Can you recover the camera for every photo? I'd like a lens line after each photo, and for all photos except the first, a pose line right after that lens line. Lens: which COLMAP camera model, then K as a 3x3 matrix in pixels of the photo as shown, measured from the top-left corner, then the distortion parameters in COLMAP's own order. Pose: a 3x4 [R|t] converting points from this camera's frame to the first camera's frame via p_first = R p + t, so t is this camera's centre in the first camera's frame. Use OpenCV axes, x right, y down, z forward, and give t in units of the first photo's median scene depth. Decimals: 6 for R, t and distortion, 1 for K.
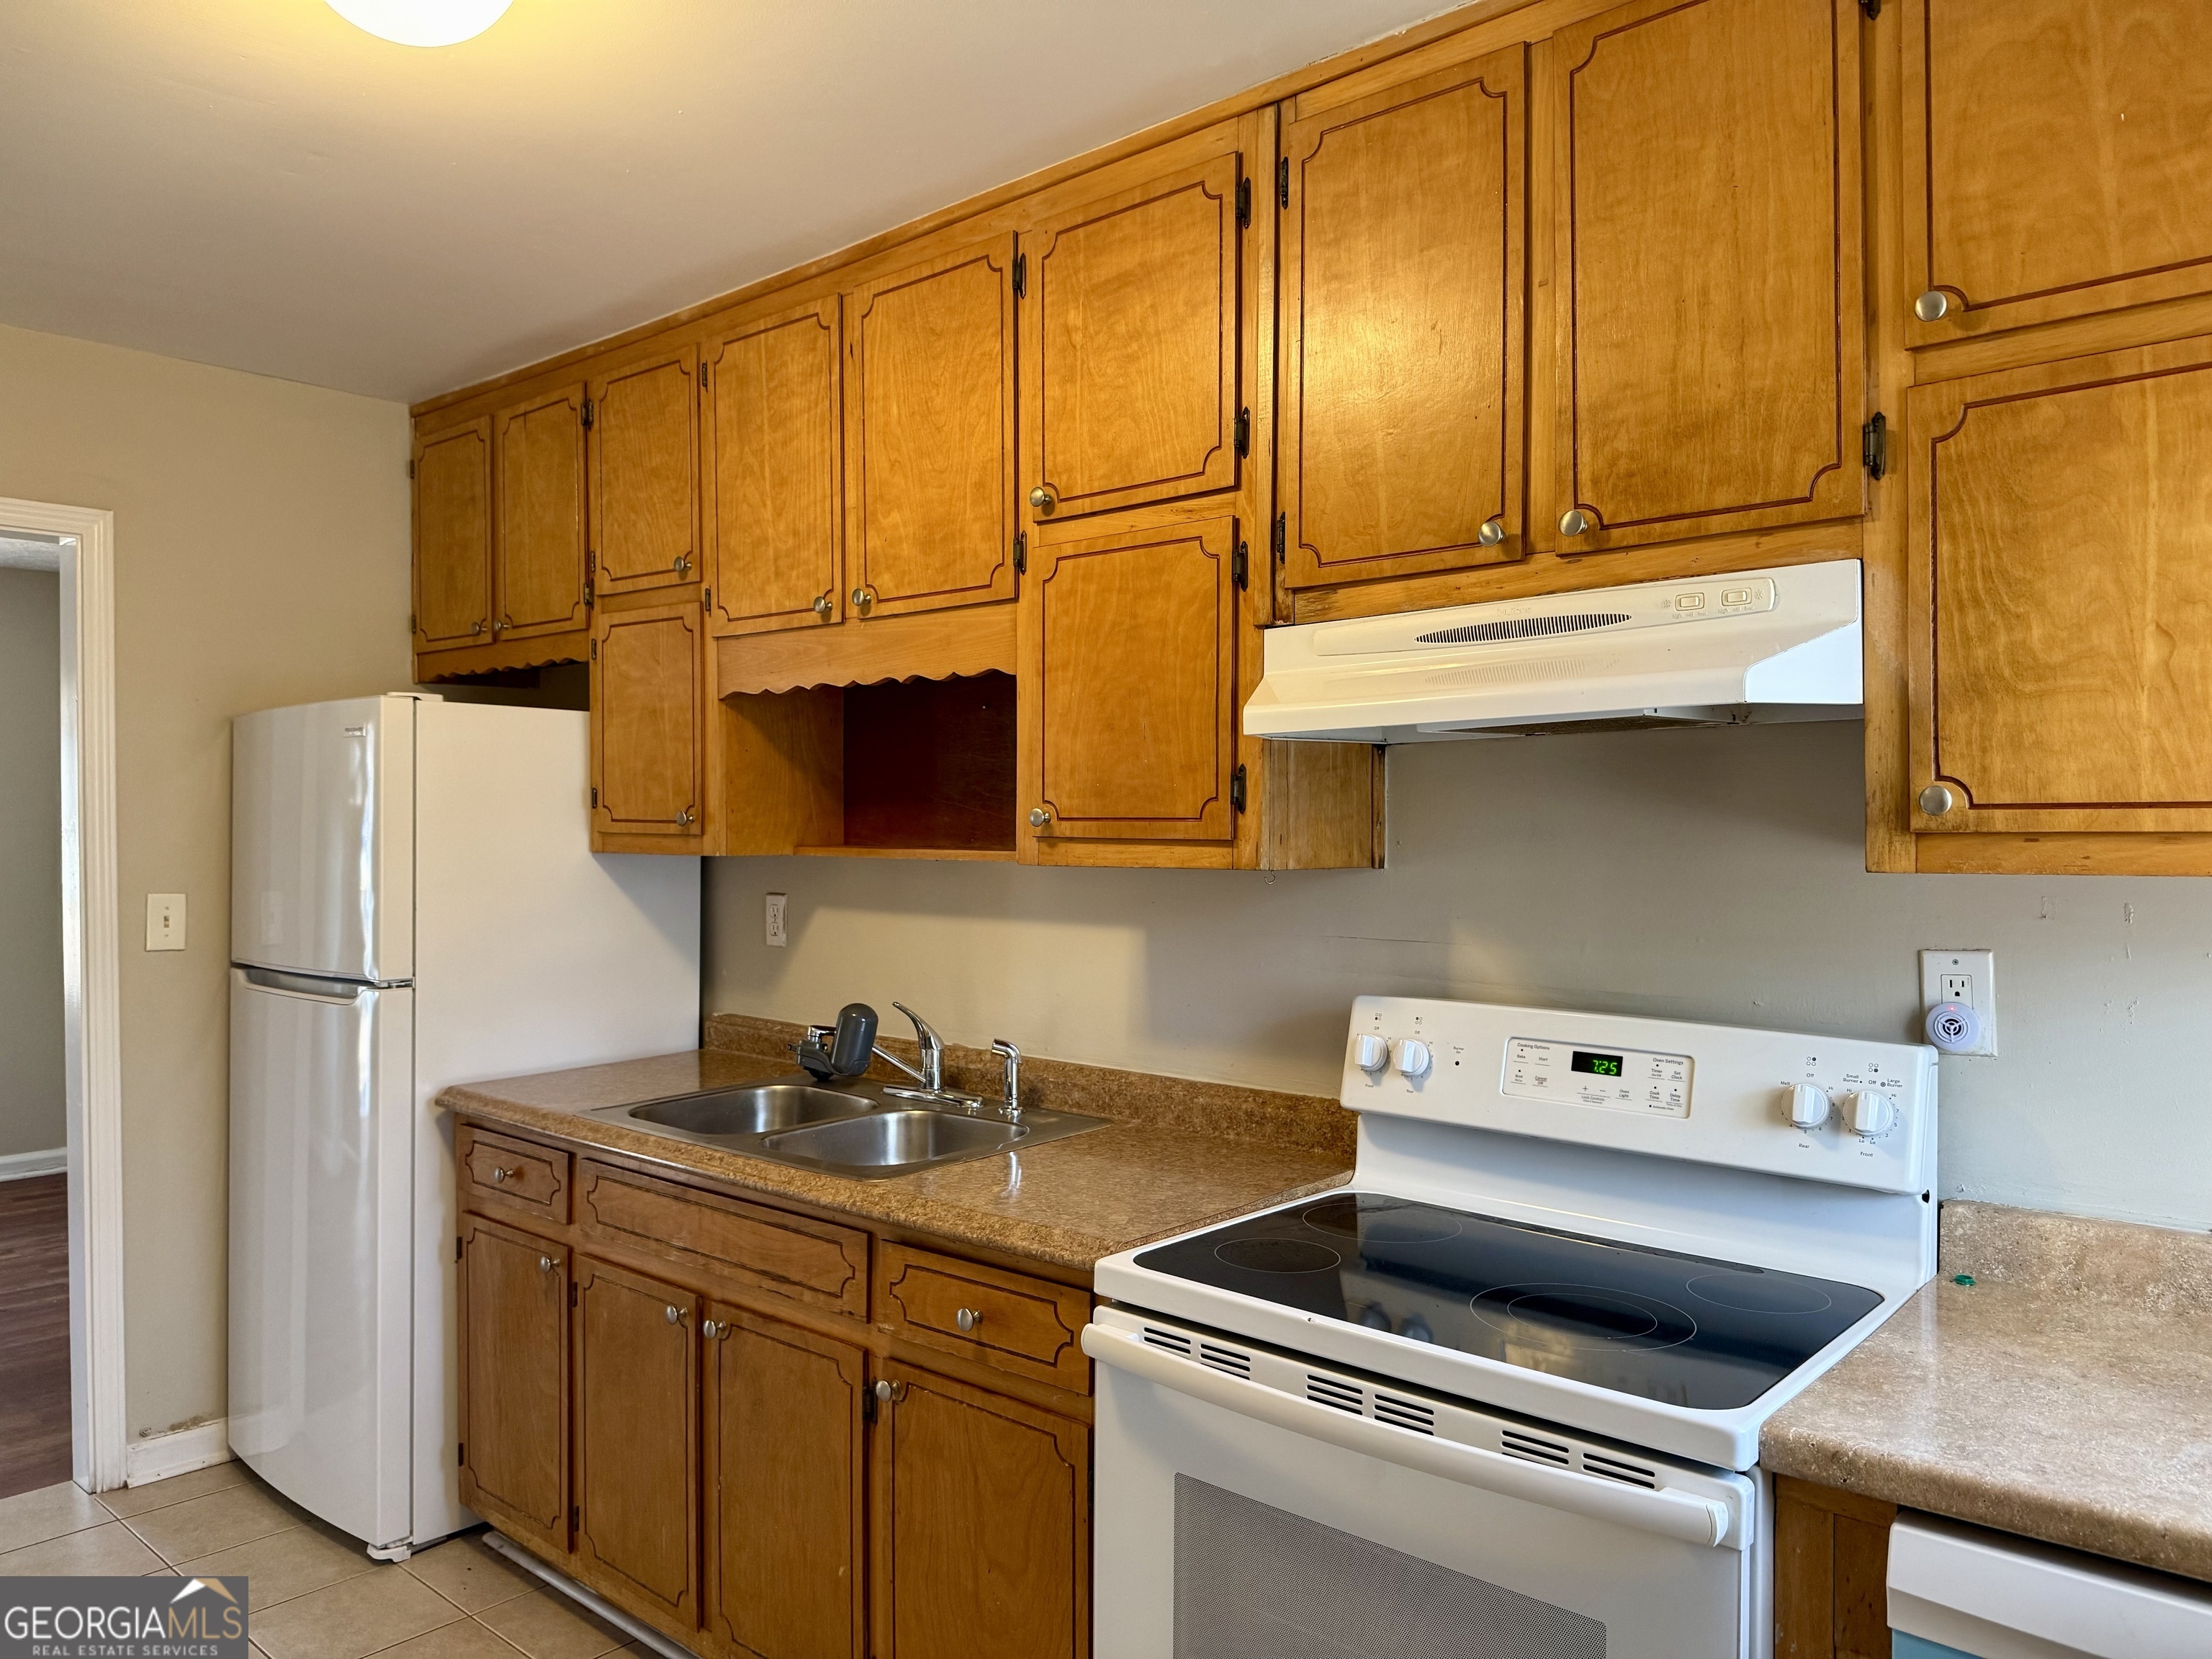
lens RADIAL K [[1539.3, 0, 1113.2], [0, 1539.3, 833.7], [0, 0, 1]] dist [0.070147, -0.089604]
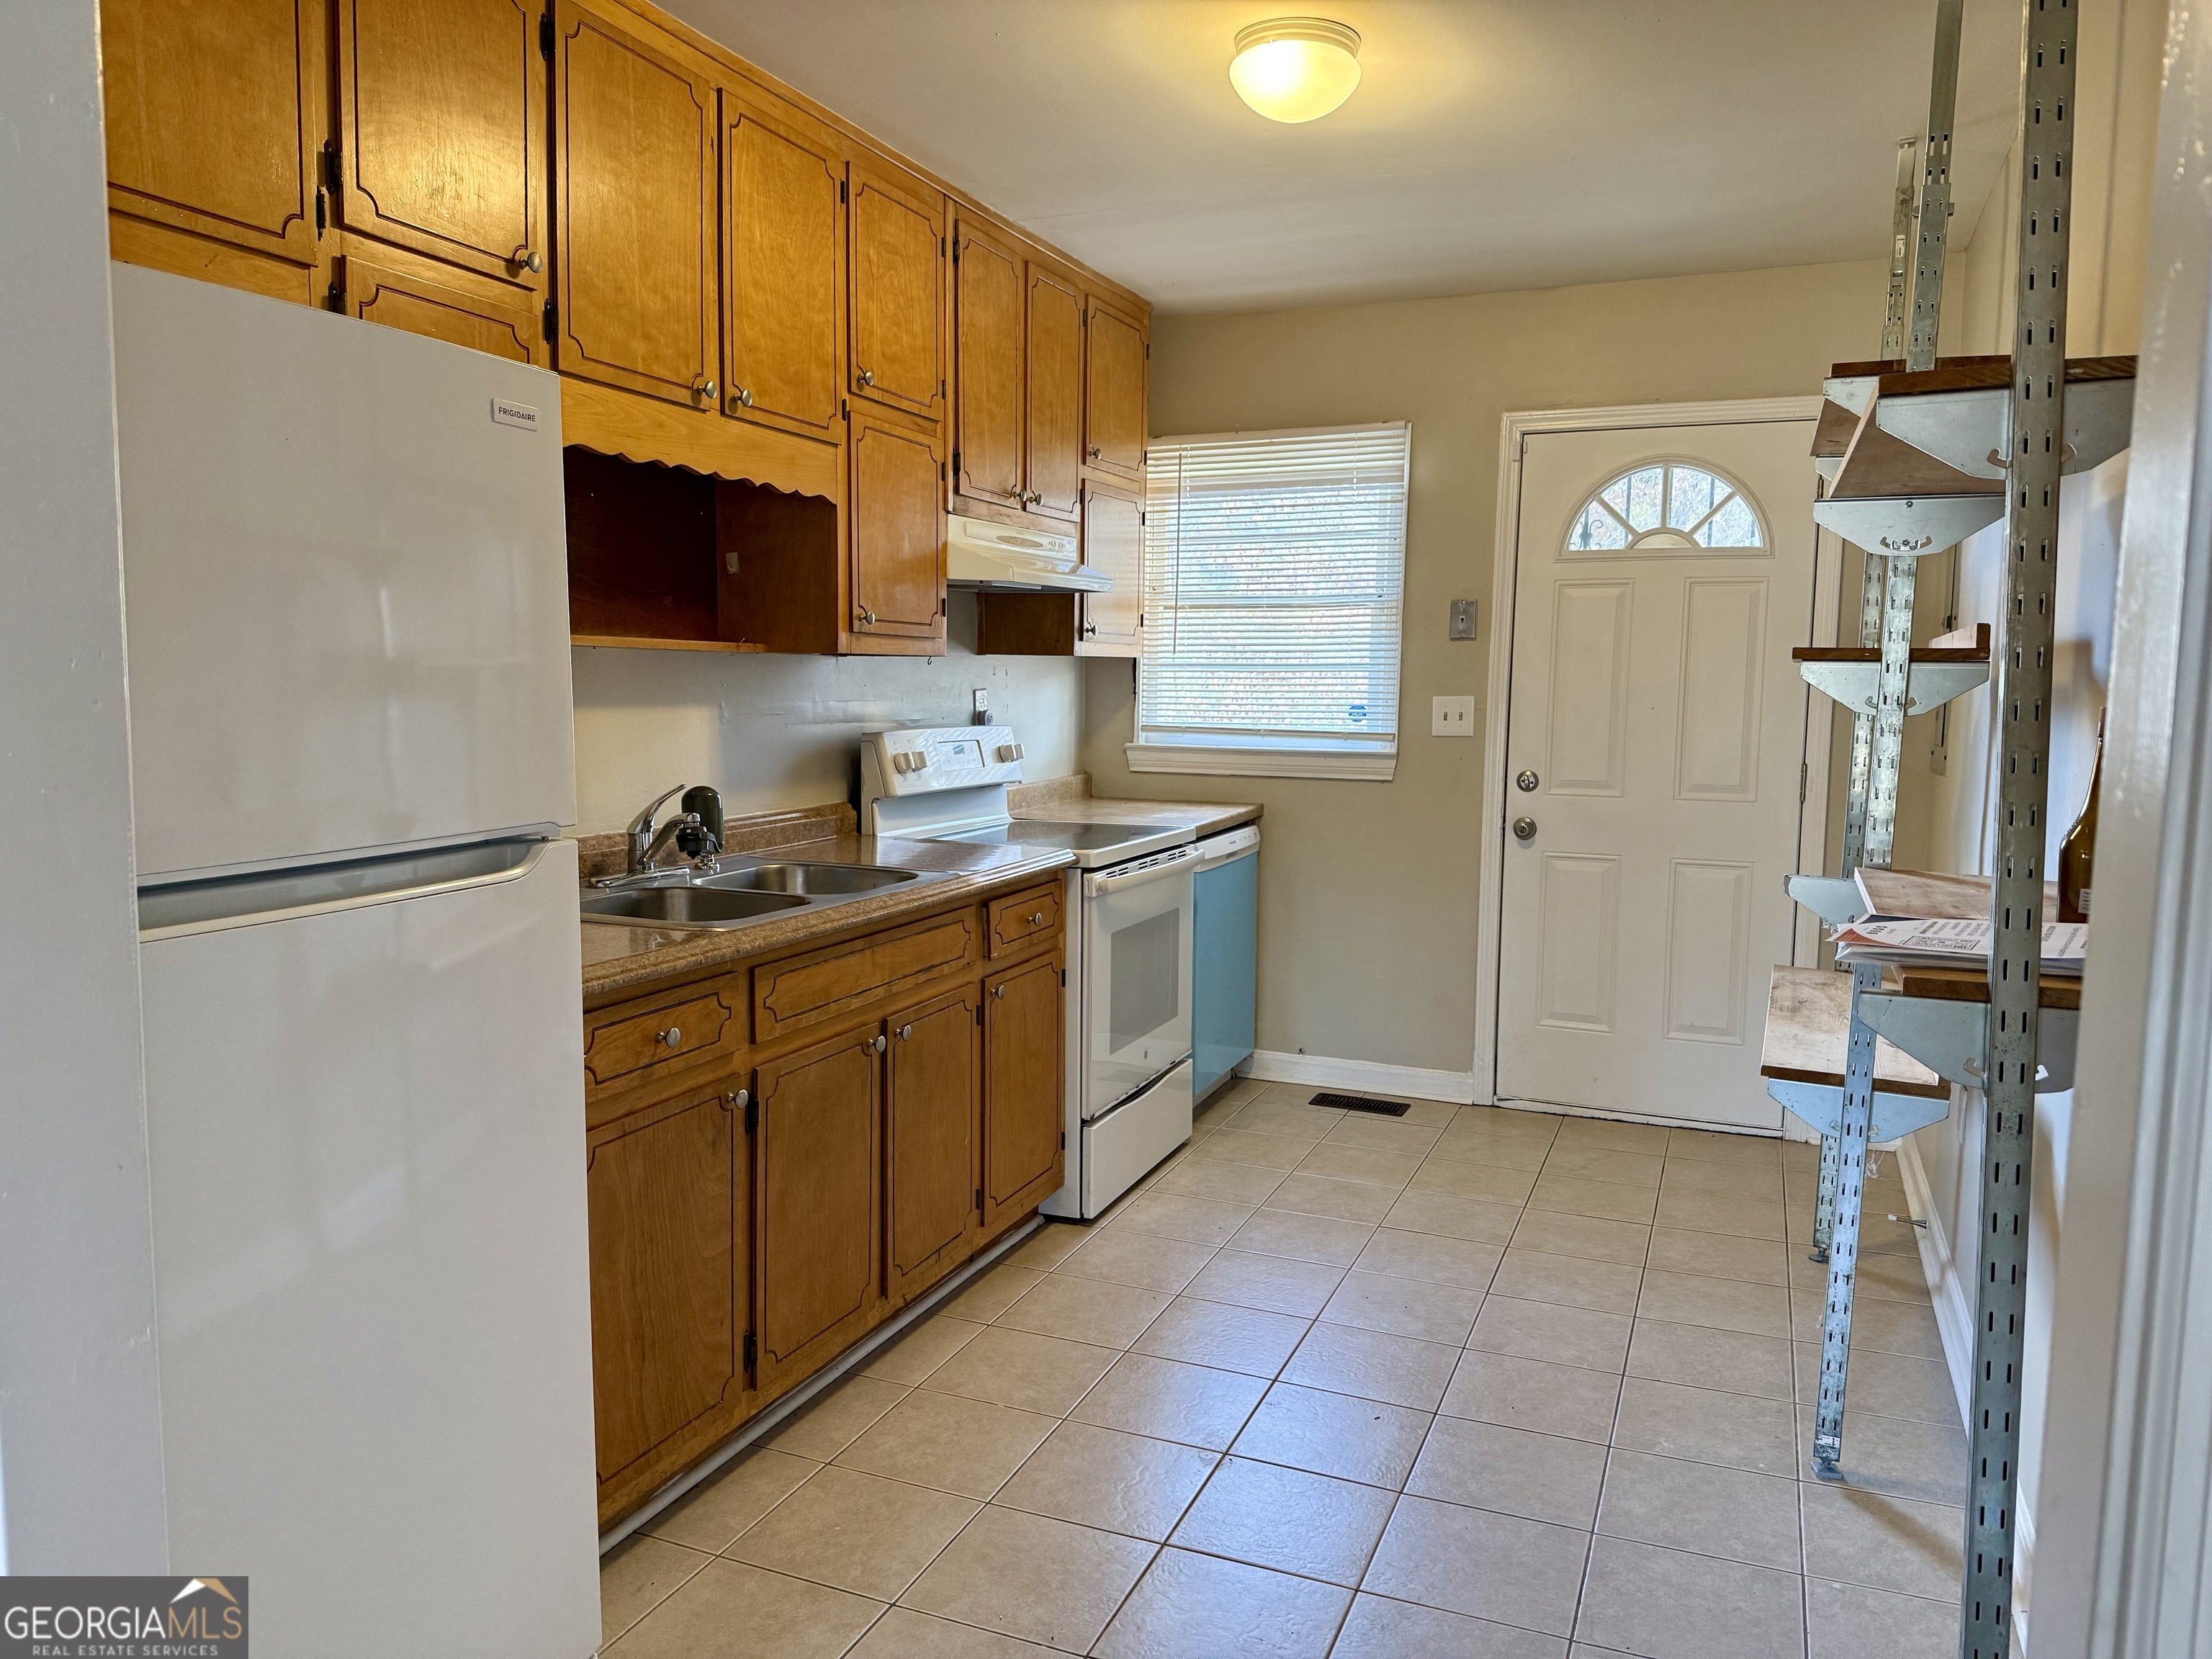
lens RADIAL K [[1539.3, 0, 1099.5], [0, 1539.3, 828.4], [0, 0, 1]] dist [0.070147, -0.089604]
pose [[-0.317985, -0.095962, 0.943227, -1.267529], [-0.002749, 0.994954, 0.100298, 0.034887], [-0.948092, 0.029301, -0.316644, 1.098341]]
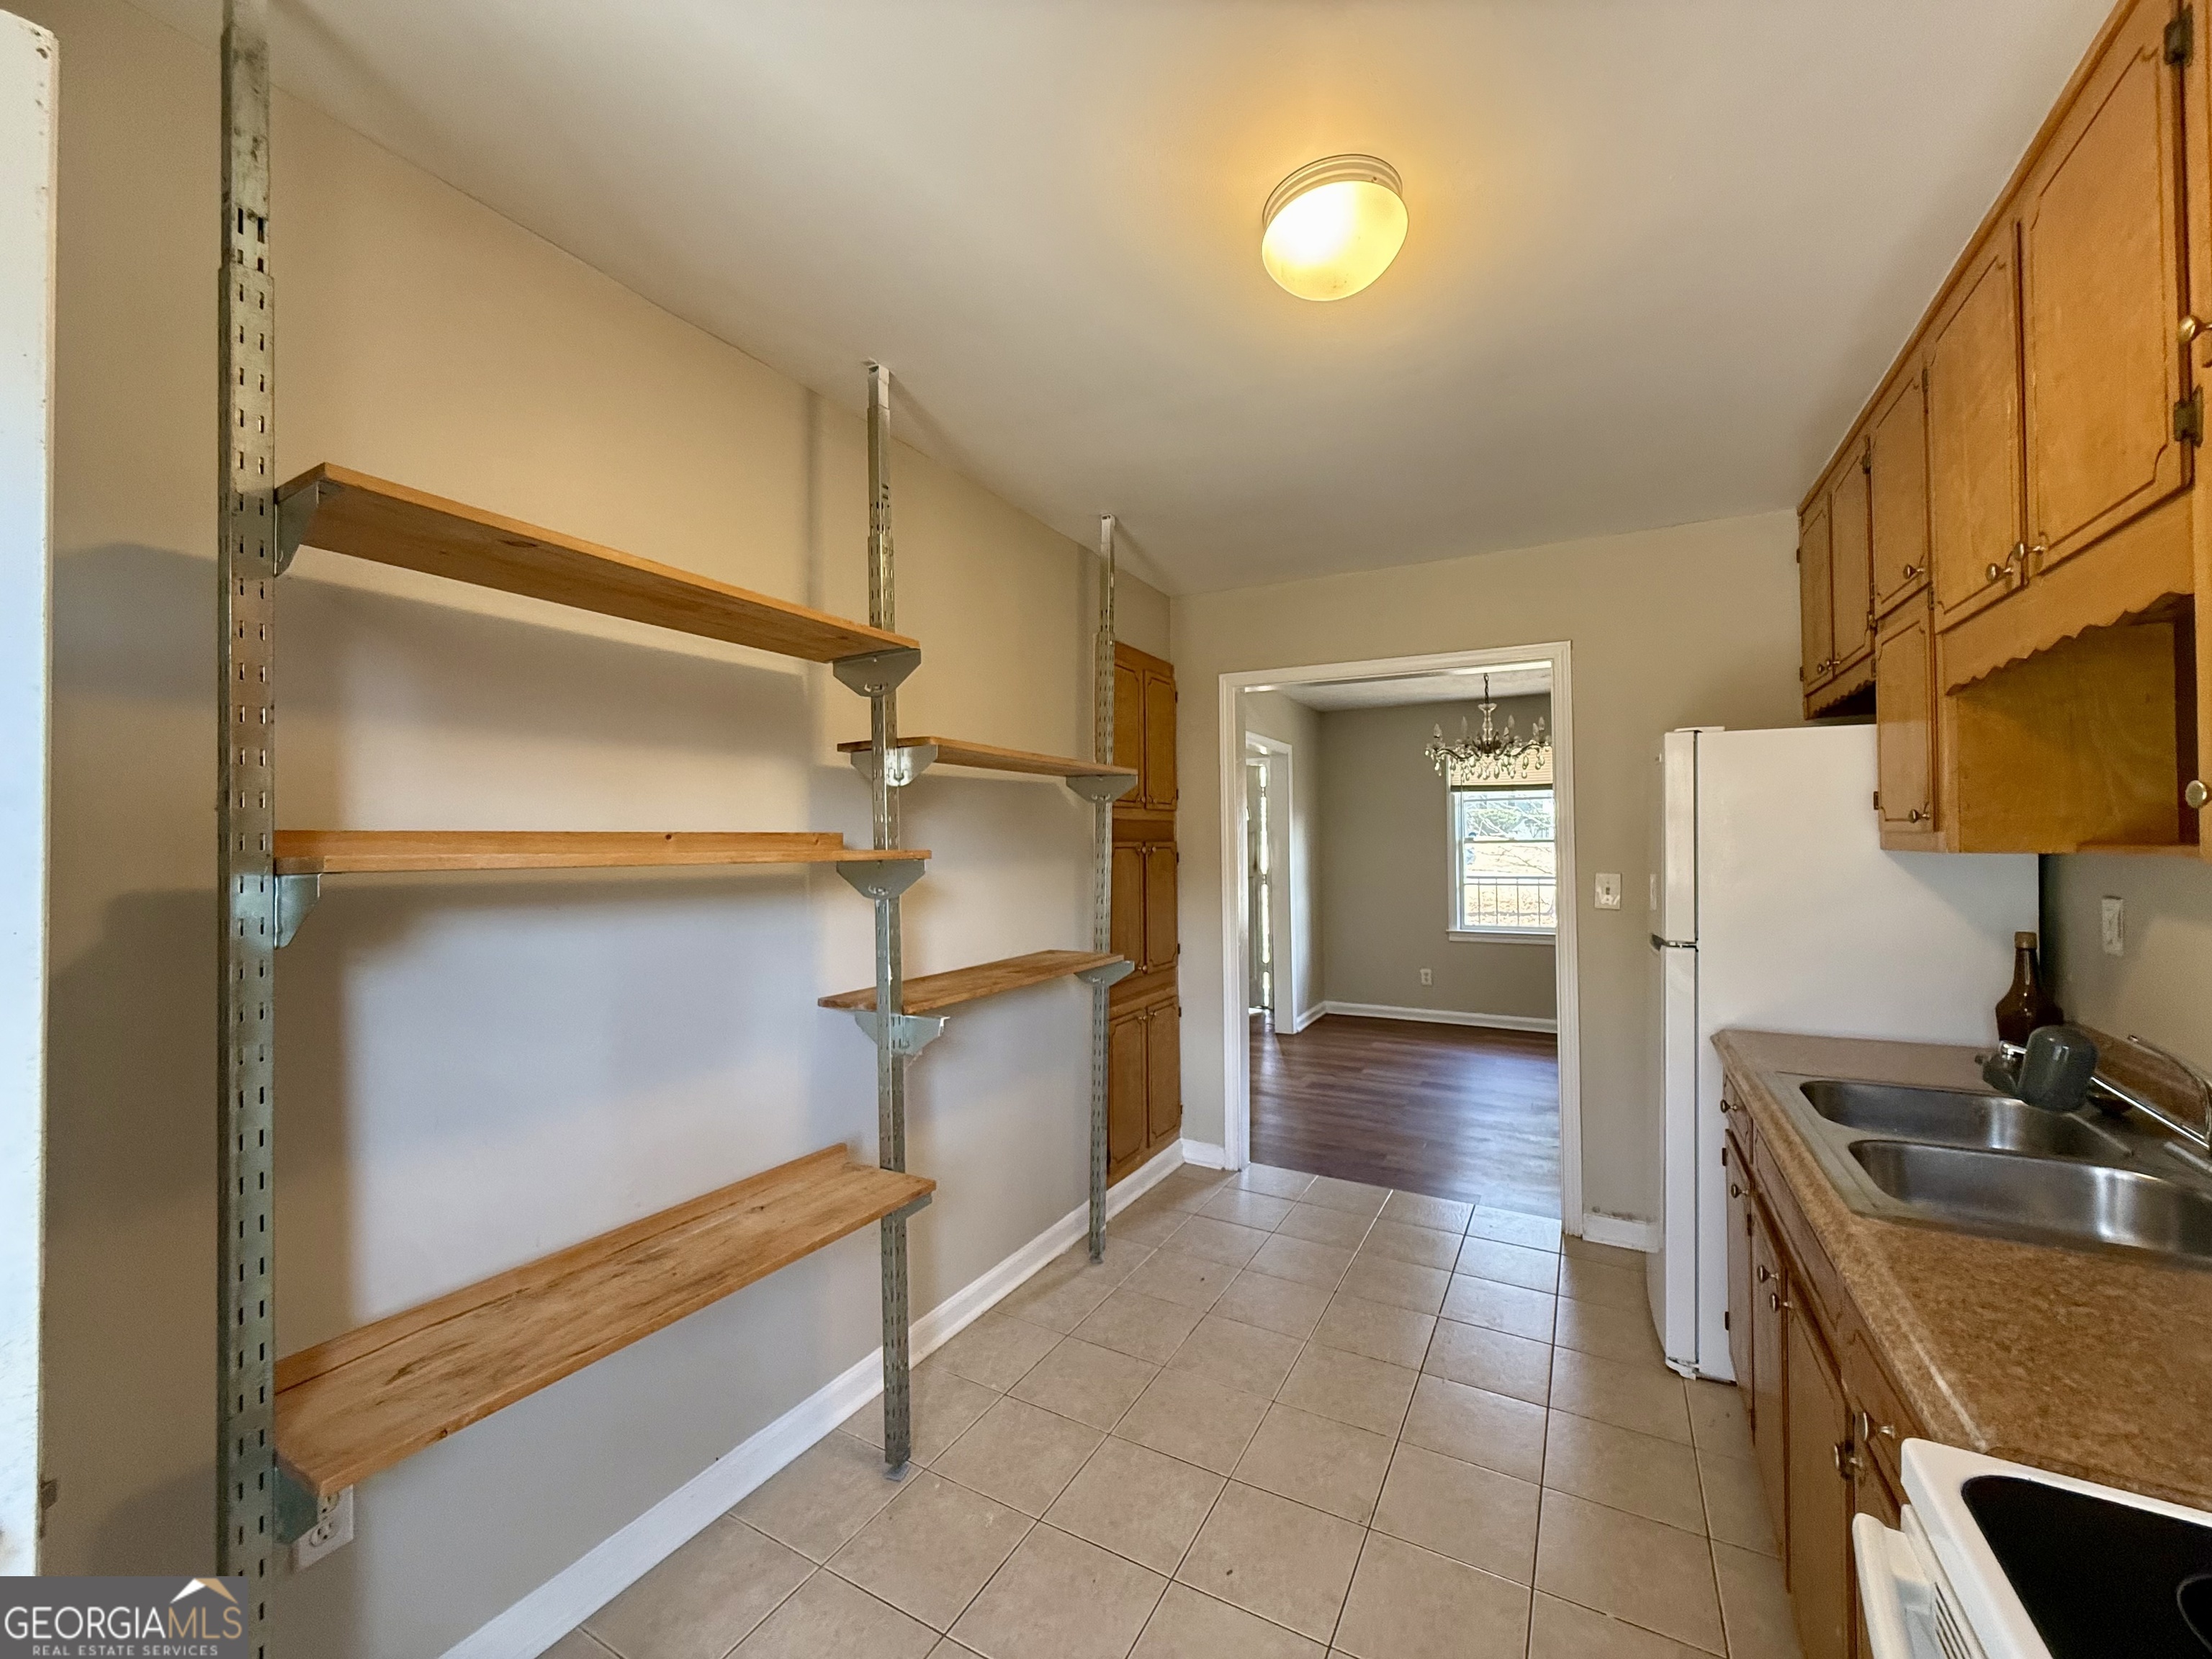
lens RADIAL K [[878.4, 0, 1105.2], [0, 878.4, 827.2], [0, 0, 1]] dist [0.000836, -0.000739]
pose [[0.212420, -0.016990, -0.977031, 0.200114], [-0.003792, 0.999827, -0.018211, 0.012060], [0.977171, 0.007573, 0.212319, 0.391064]]
